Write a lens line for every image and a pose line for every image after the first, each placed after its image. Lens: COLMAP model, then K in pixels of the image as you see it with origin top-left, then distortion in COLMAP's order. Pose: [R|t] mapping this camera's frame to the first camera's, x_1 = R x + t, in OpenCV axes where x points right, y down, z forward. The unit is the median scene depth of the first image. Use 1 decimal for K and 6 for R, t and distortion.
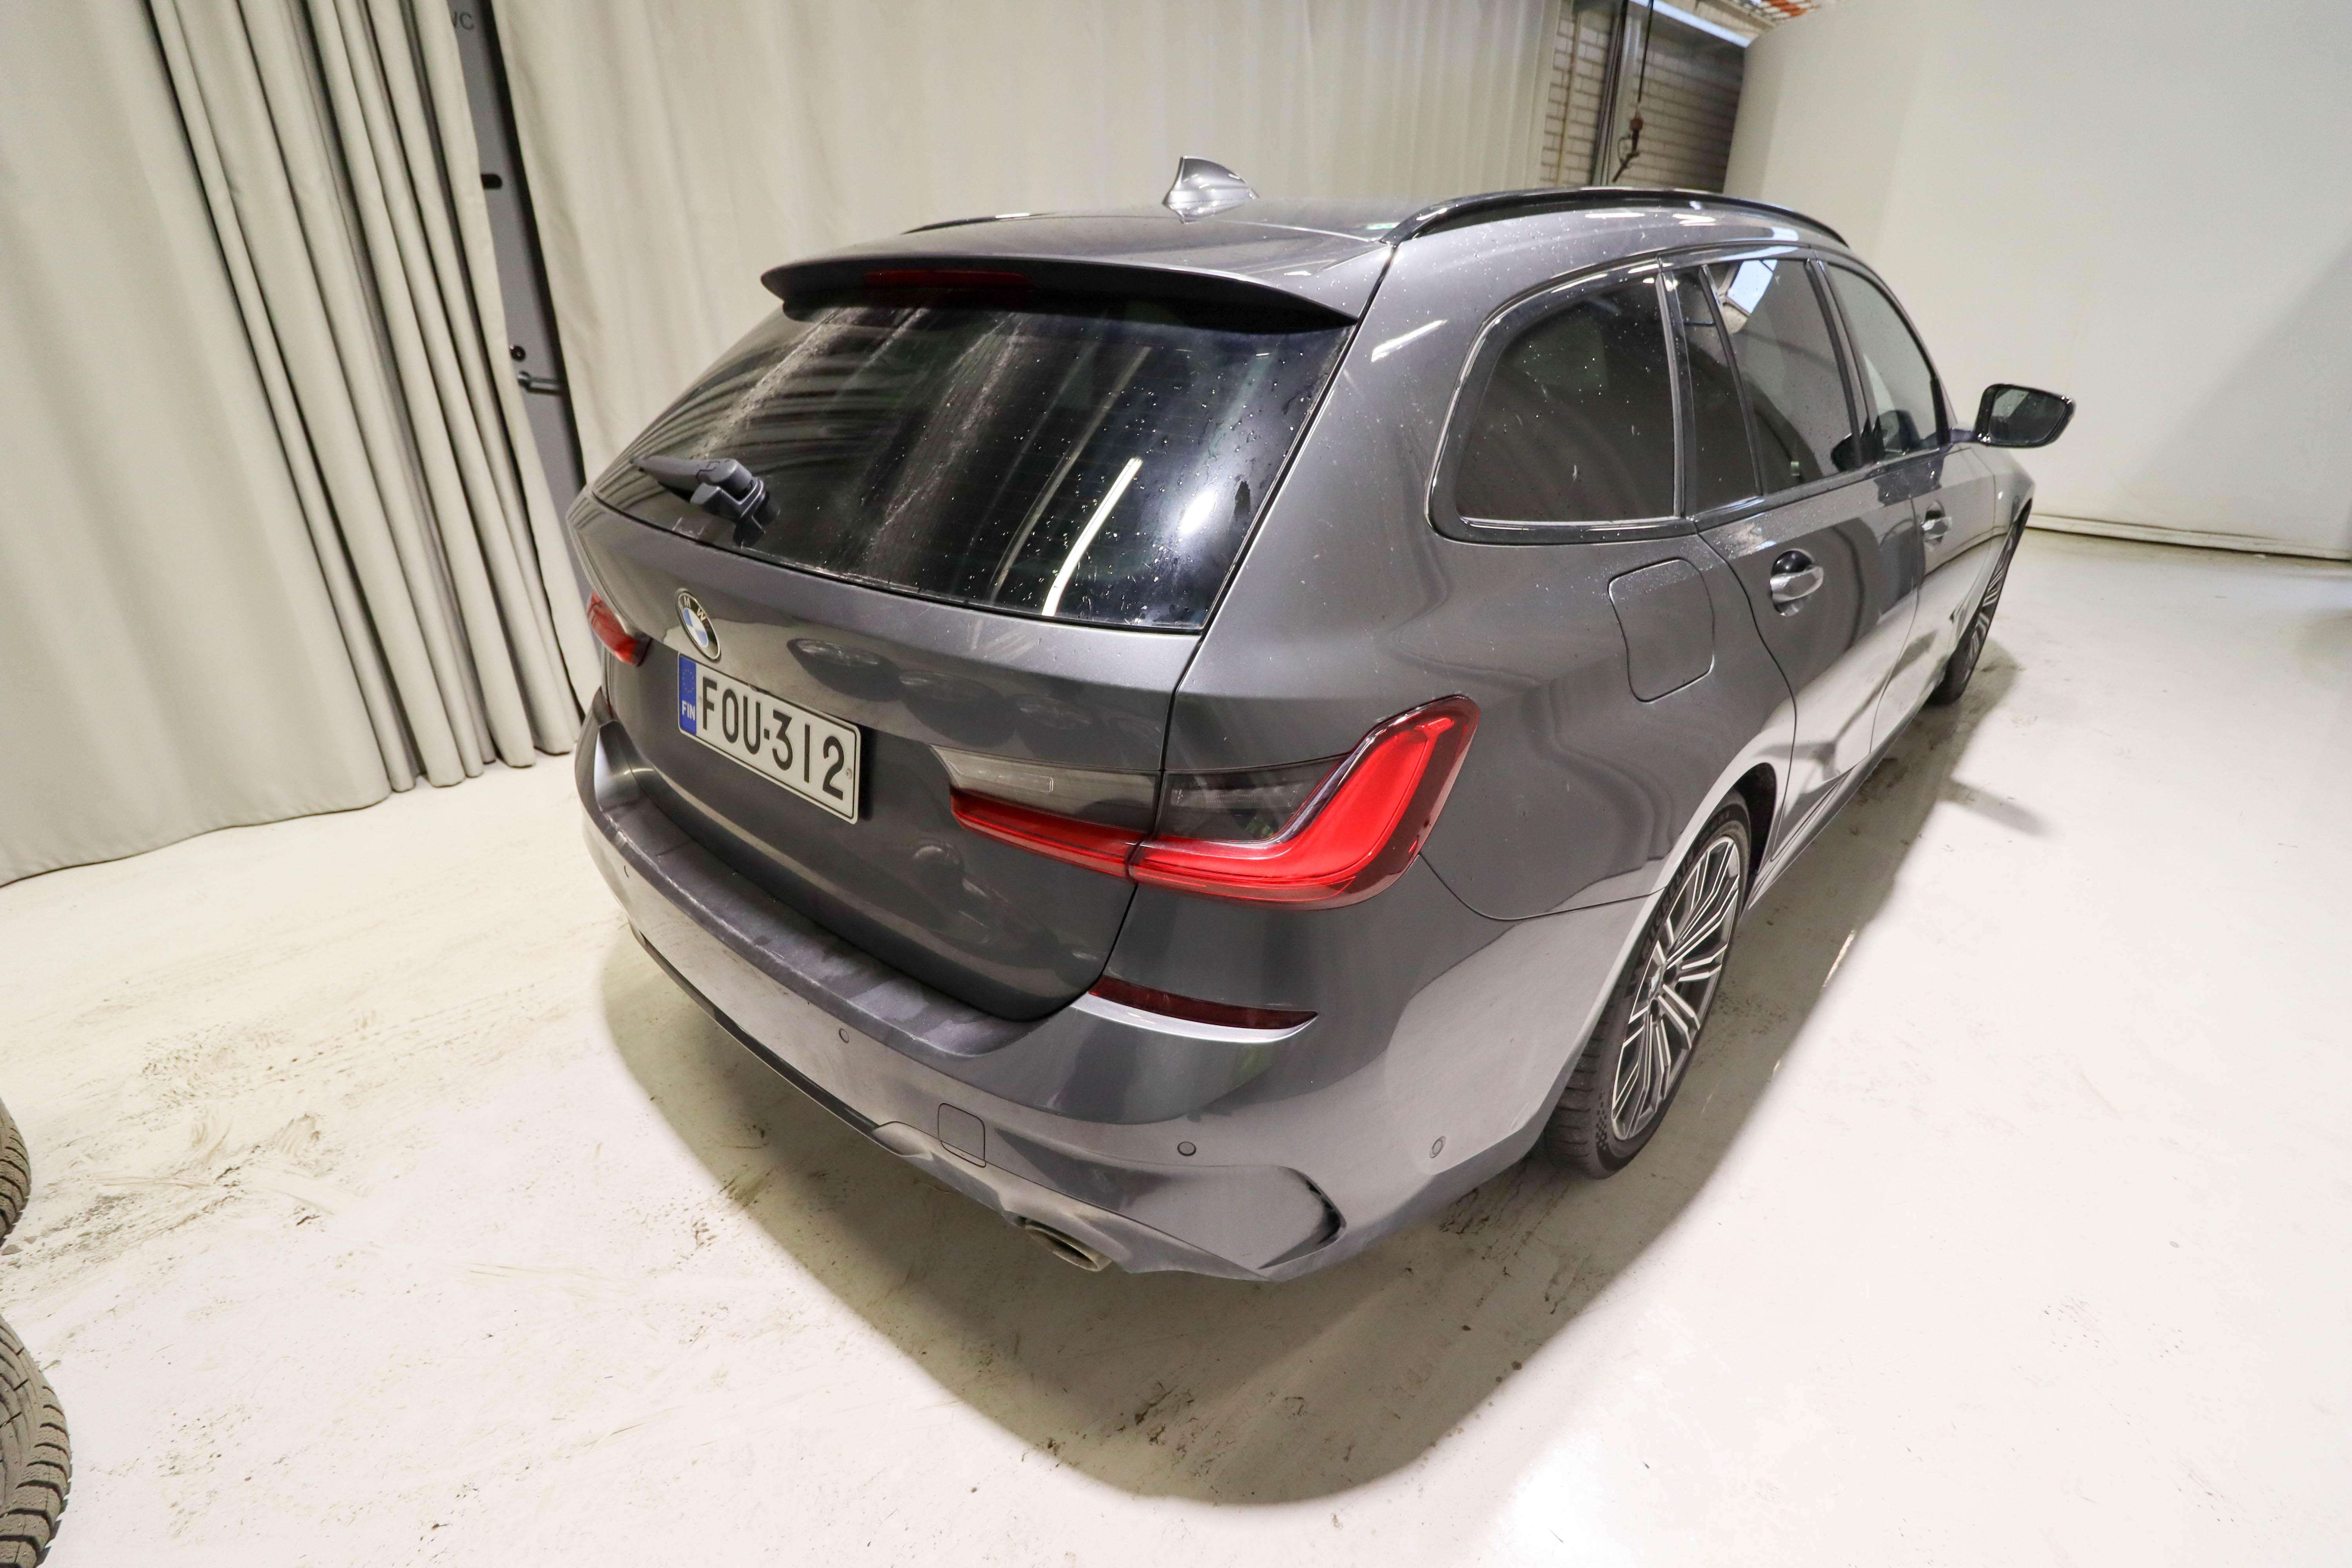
lens RADIAL K [[1094.7, 0, 1195.3], [0, 1094.7, 784.1], [0, 0, 1]] dist [-0.000161, -0.000331]
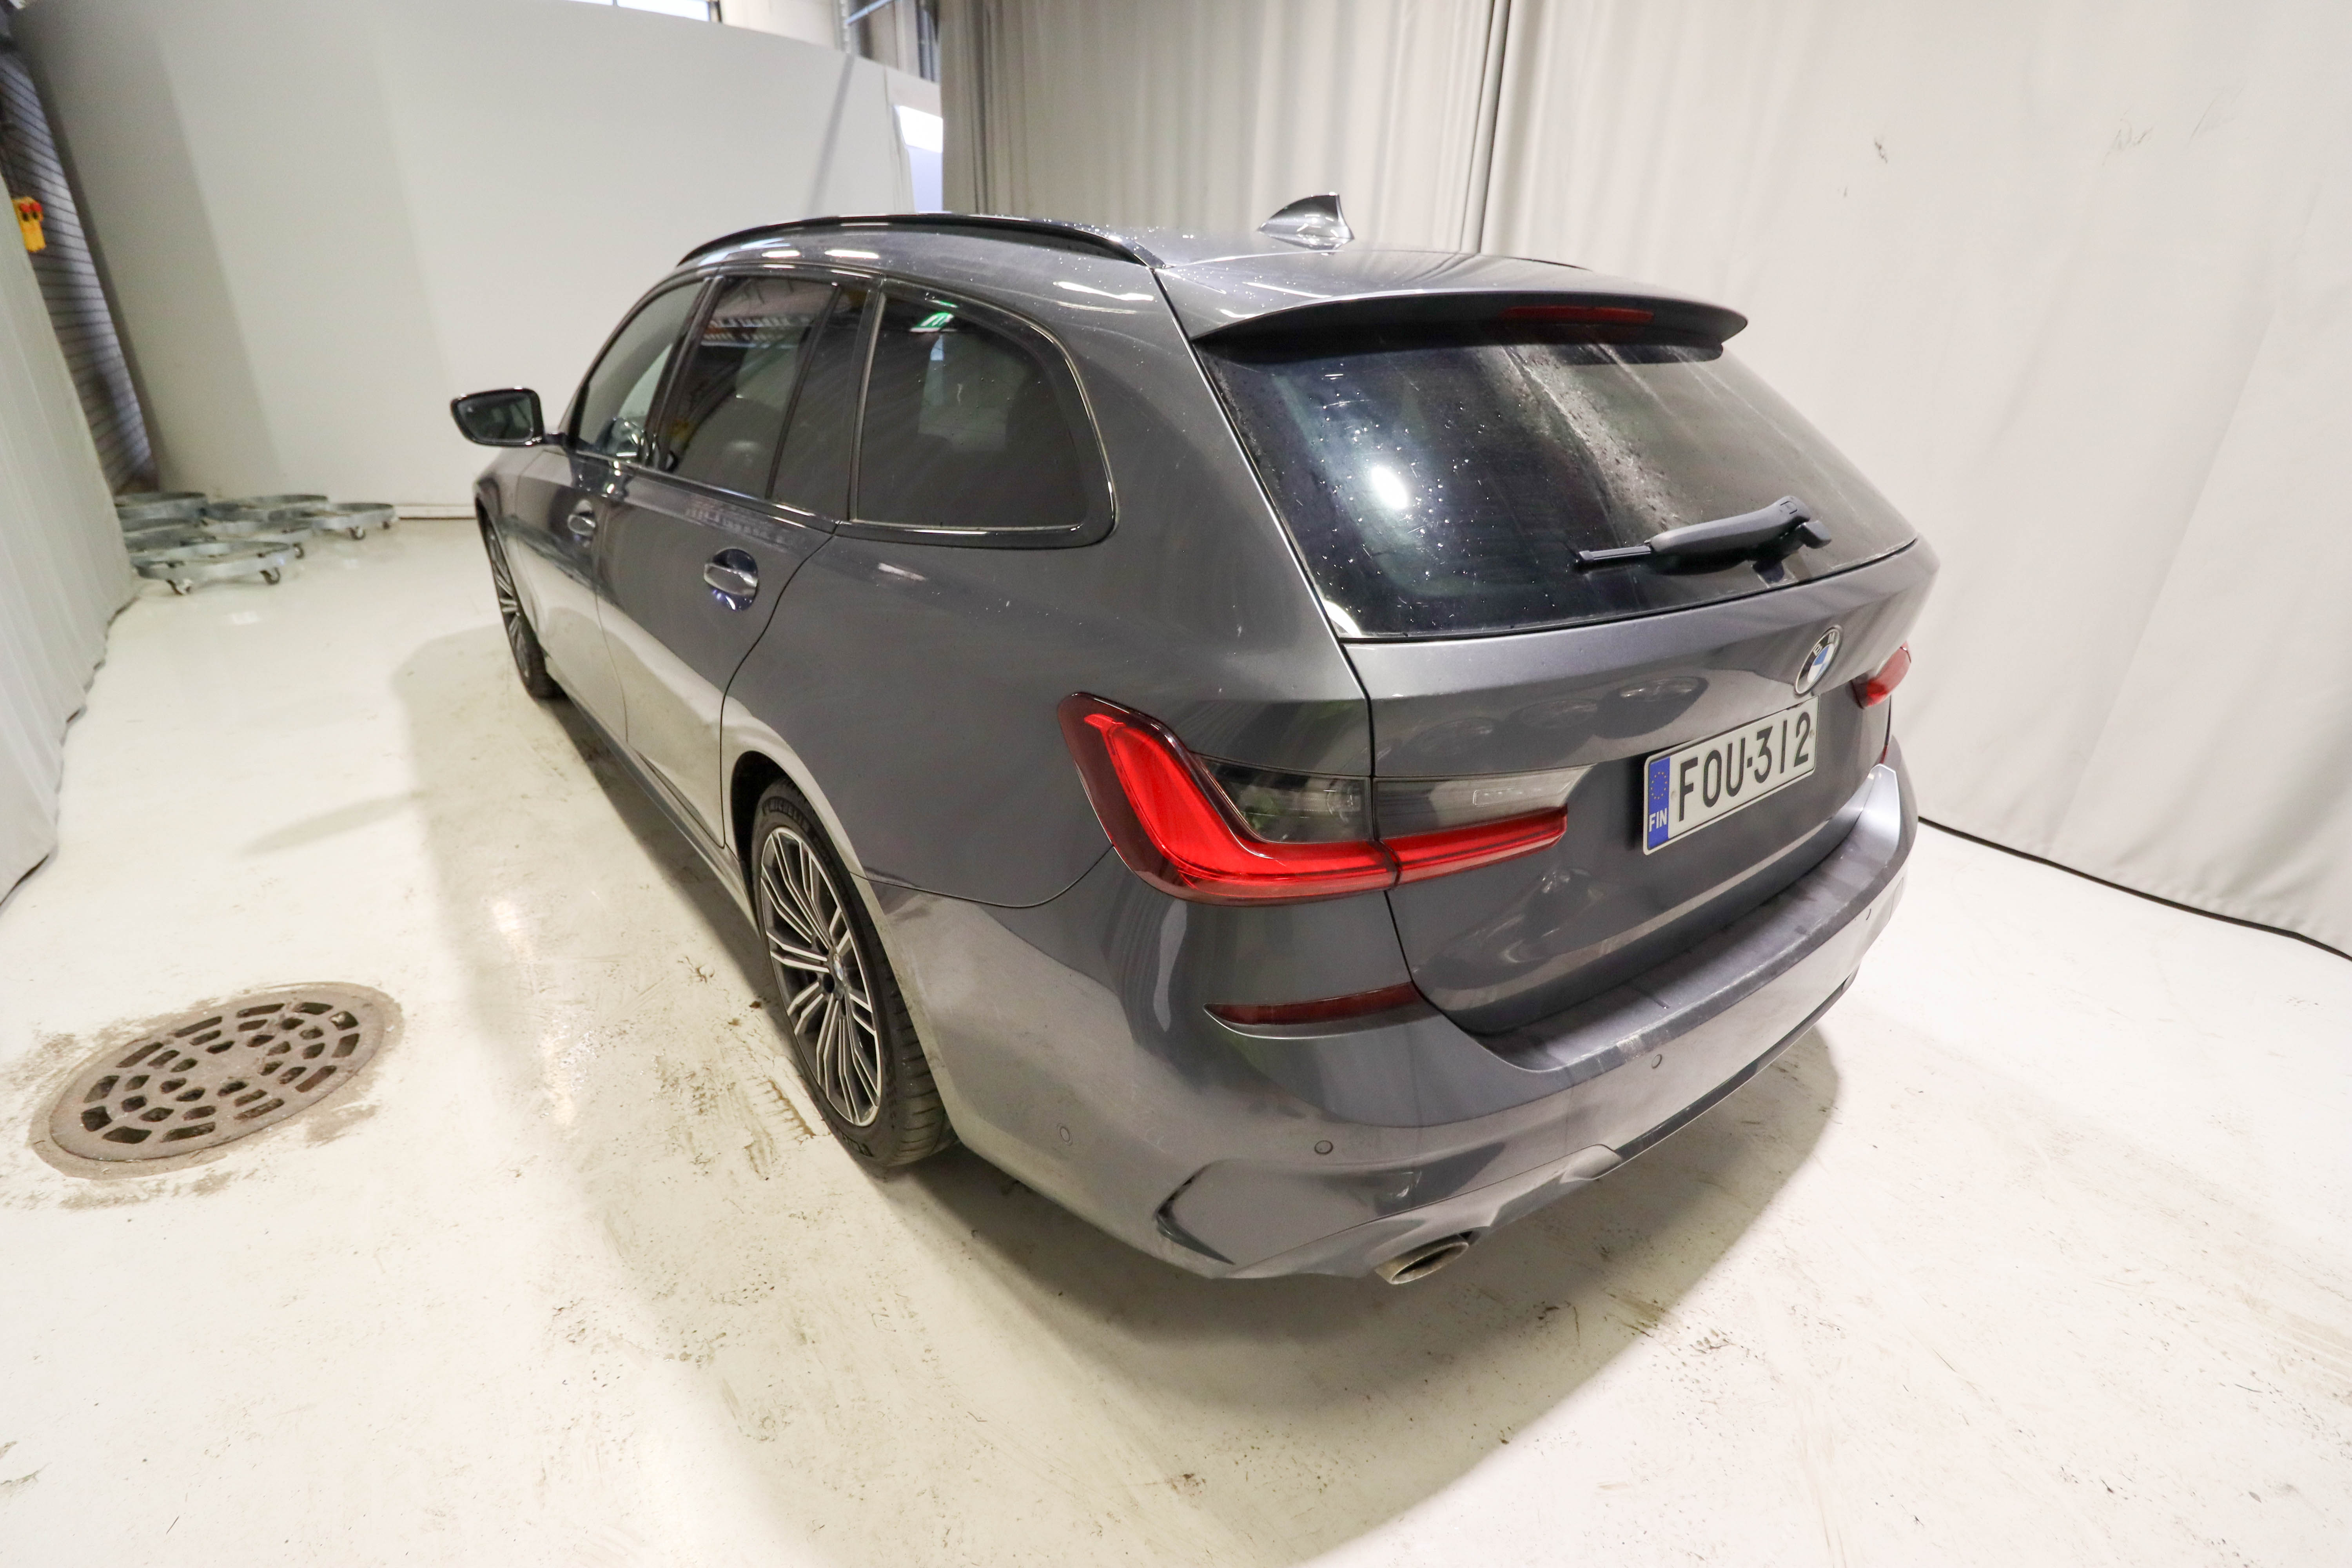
lens RADIAL K [[1094.7, 0, 1195.3], [0, 1094.7, 784.1], [0, 0, 1]] dist [-0.000161, -0.000331]
pose [[0.174183, -0.384366, 0.906600, -1.172836], [0.384096, 0.874267, 0.296862, -0.438290], [-0.906714, 0.296513, 0.299916, 0.971815]]
